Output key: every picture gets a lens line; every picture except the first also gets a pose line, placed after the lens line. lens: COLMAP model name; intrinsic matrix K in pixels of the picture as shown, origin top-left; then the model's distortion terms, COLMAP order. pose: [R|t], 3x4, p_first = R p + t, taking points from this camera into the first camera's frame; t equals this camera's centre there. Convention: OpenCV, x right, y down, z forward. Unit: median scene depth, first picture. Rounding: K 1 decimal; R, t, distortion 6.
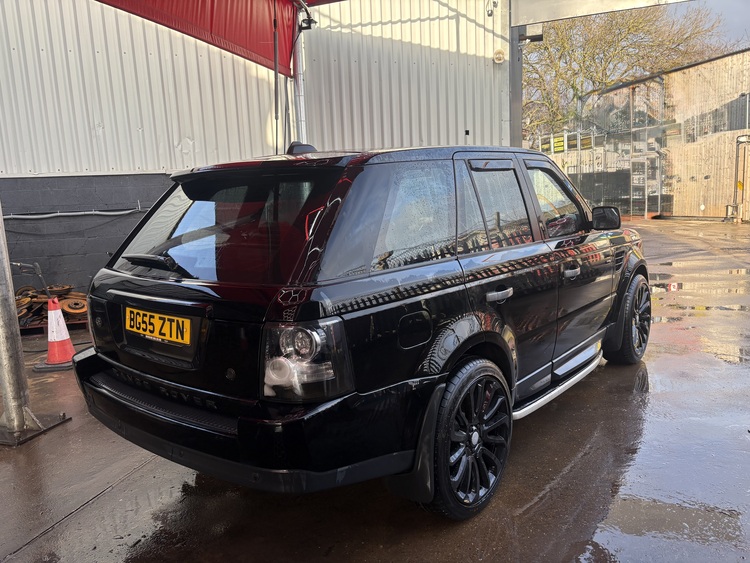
lens RADIAL K [[559.9, 0, 375.5], [0, 559.9, 279.9], [0, 0, 1]] dist [0.029541, -0.019334]
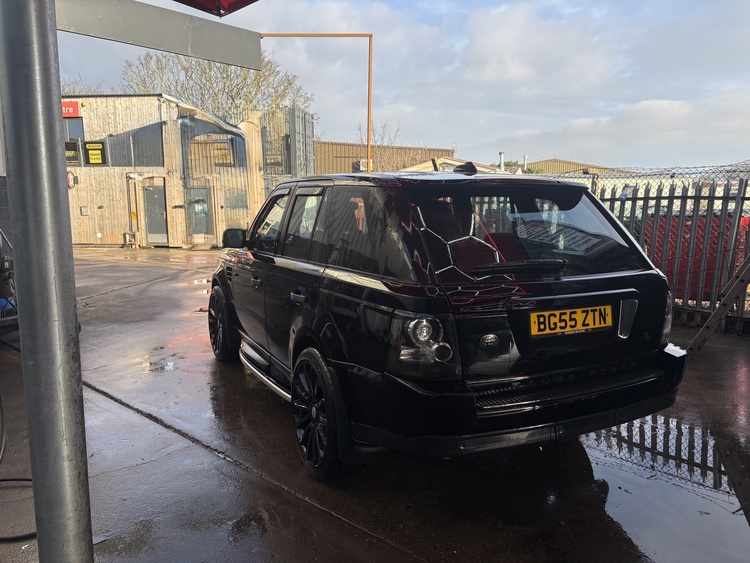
lens RADIAL K [[559.9, 0, 373.5], [0, 559.9, 281.1], [0, 0, 1]] dist [0.029541, -0.019334]
pose [[0.410561, -0.072536, 0.908944, -1.534842], [0.119515, 0.992512, 0.025221, -0.069764], [-0.903967, 0.098278, 0.416156, 0.877928]]
